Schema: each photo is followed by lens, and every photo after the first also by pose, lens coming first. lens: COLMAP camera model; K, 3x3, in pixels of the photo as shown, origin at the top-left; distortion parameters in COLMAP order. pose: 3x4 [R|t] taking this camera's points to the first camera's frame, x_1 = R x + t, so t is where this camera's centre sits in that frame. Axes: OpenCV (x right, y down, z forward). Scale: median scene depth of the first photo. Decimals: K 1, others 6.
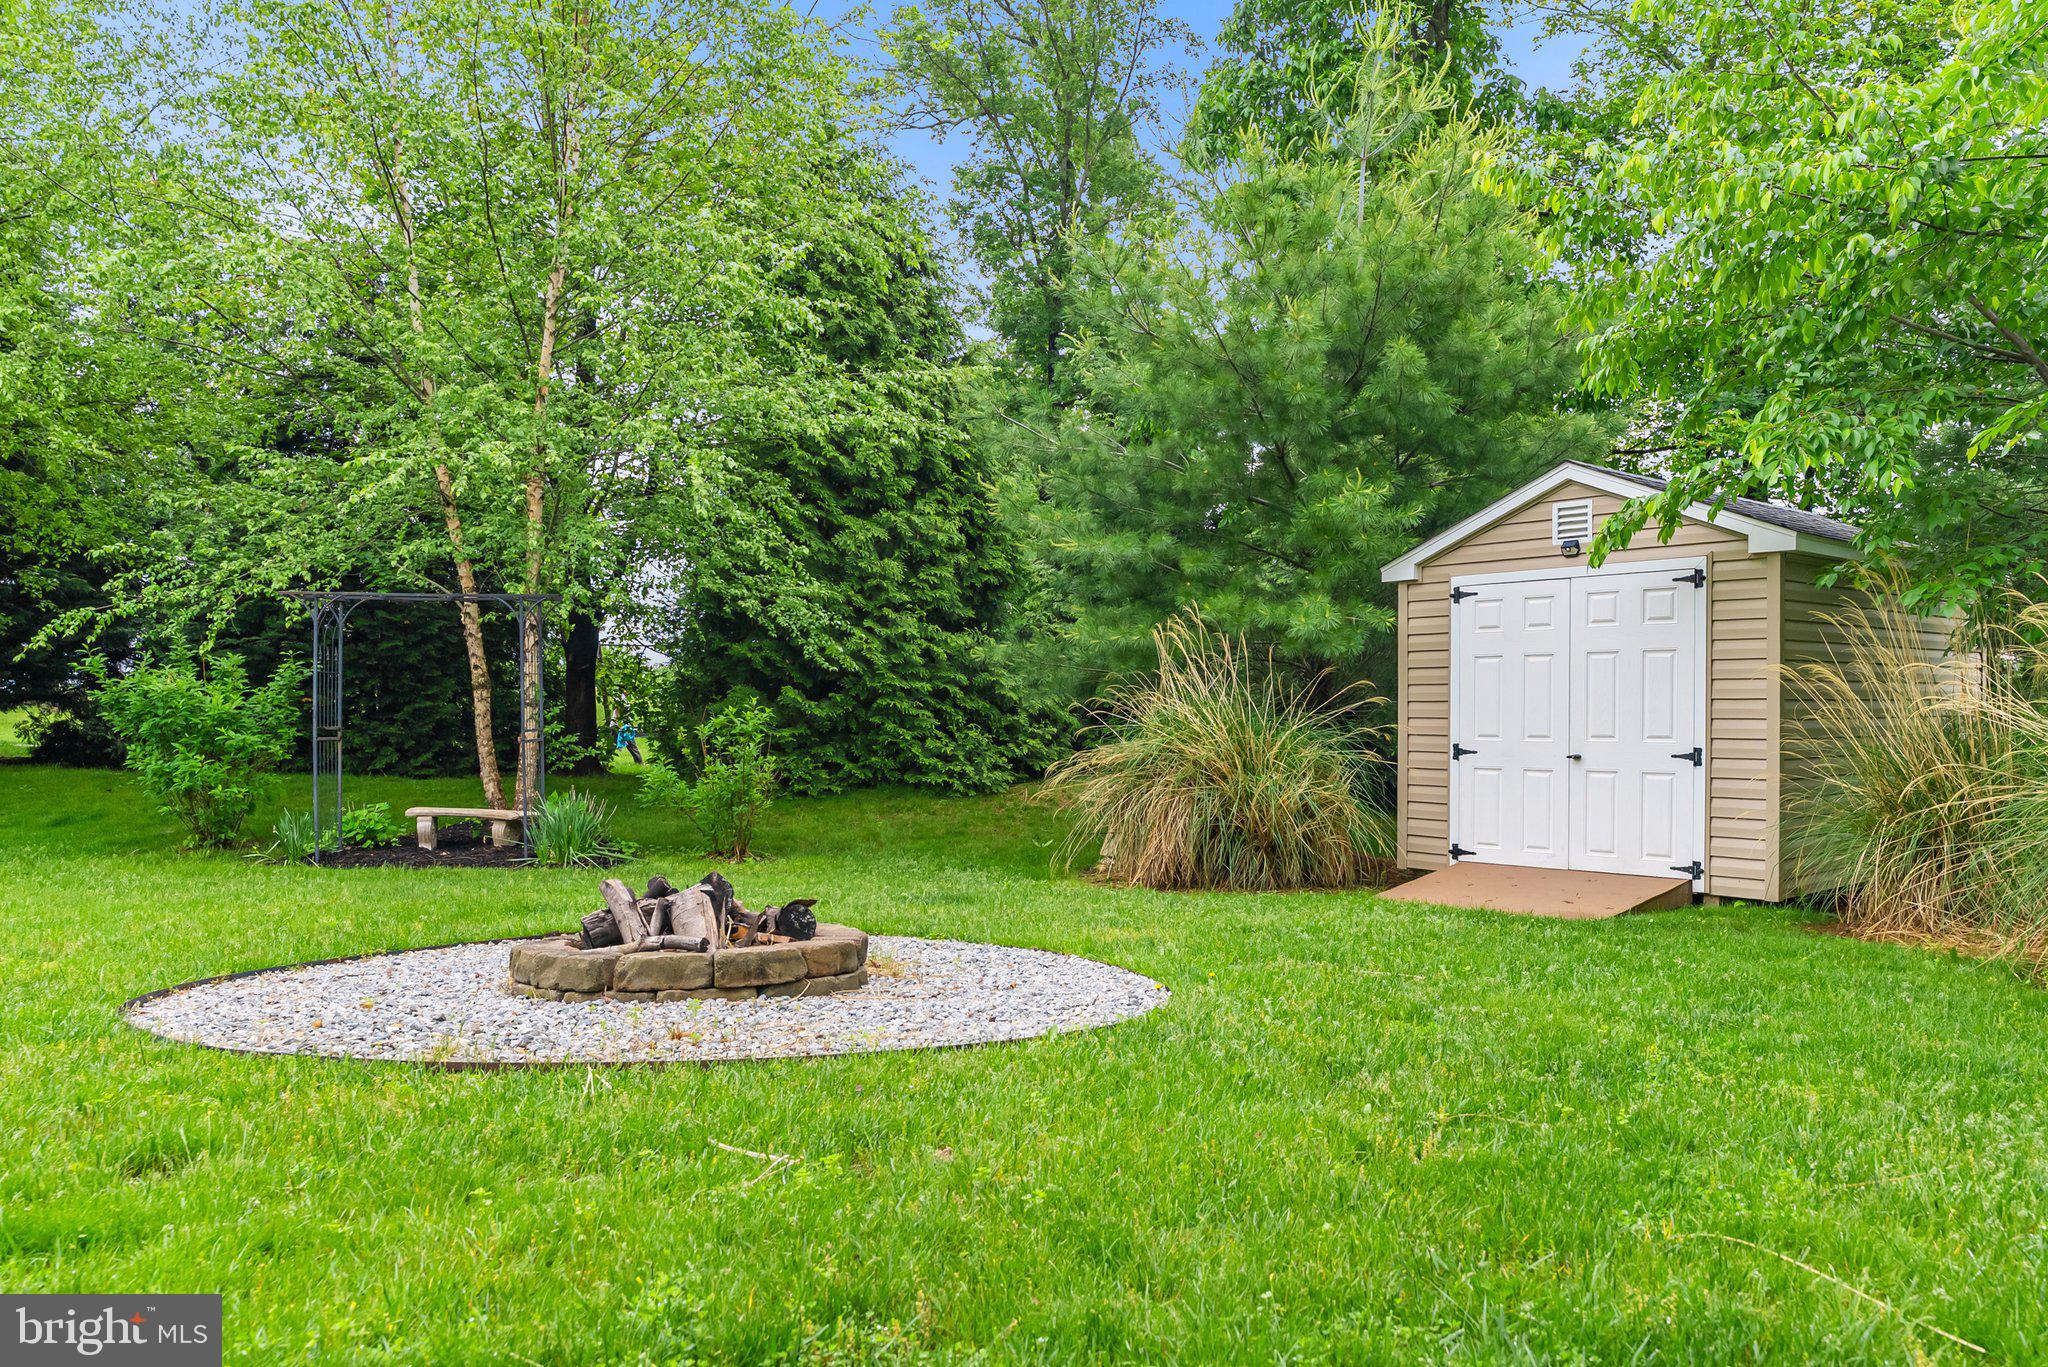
lens RADIAL K [[1504.7, 0, 1028.8], [0, 1504.7, 702.2], [0, 0, 1]] dist [-0.001664, 0.004317]
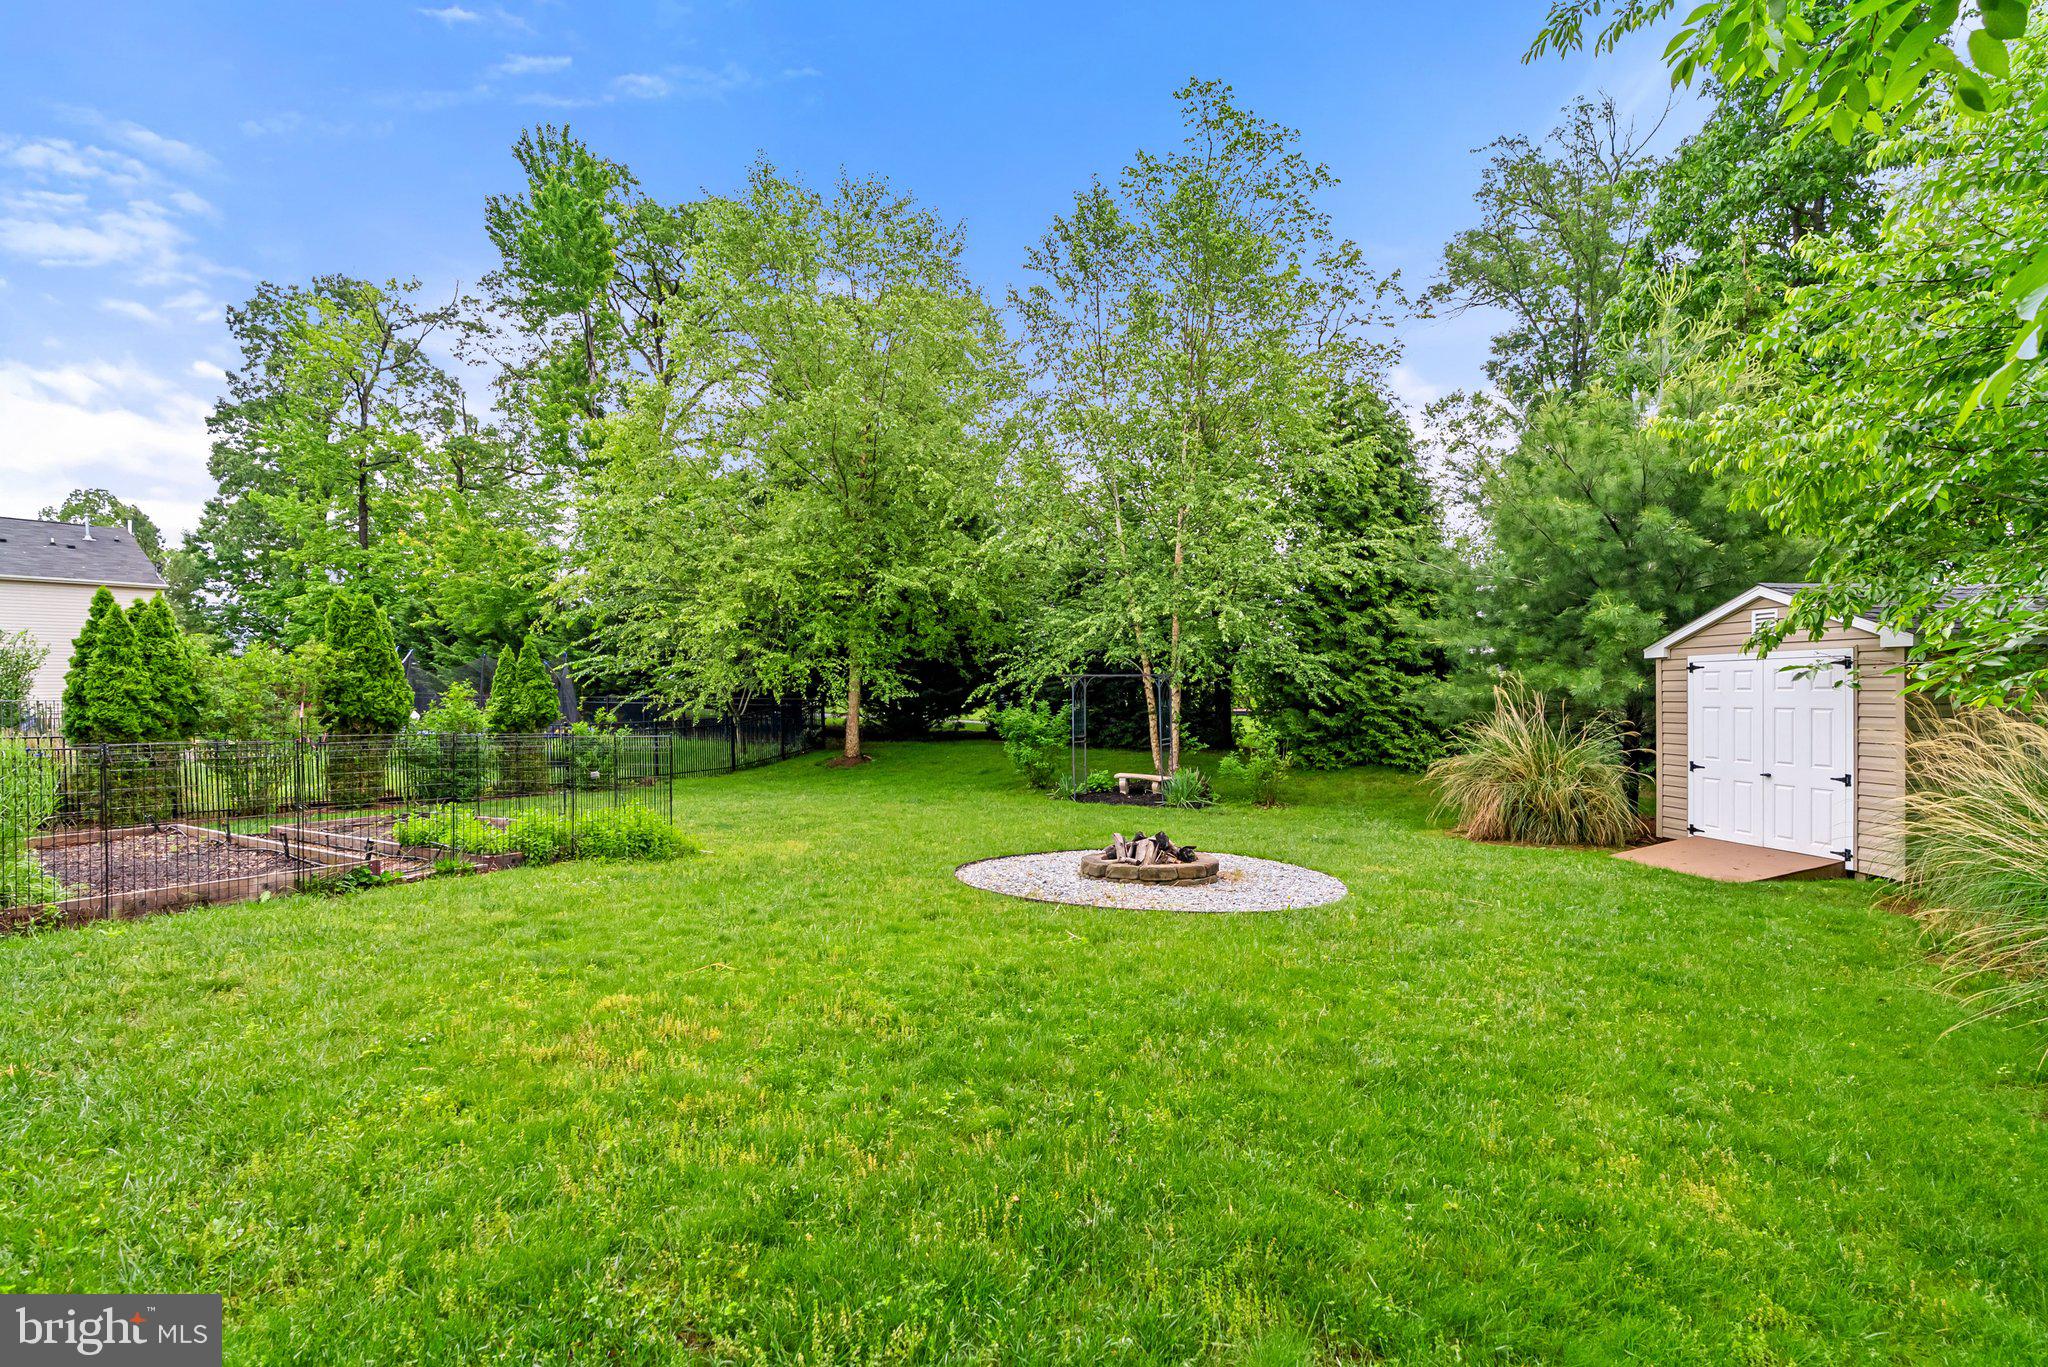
lens RADIAL K [[932.1, 0, 1030.1], [0, 932.1, 677.5], [0, 0, 1]] dist [-0.007288, 0.003901]
pose [[0.848098, -0.020201, -0.529453, 0.185211], [0.018284, 0.999794, -0.008859, -0.056705], [0.529523, -0.002167, 0.848293, -0.178053]]
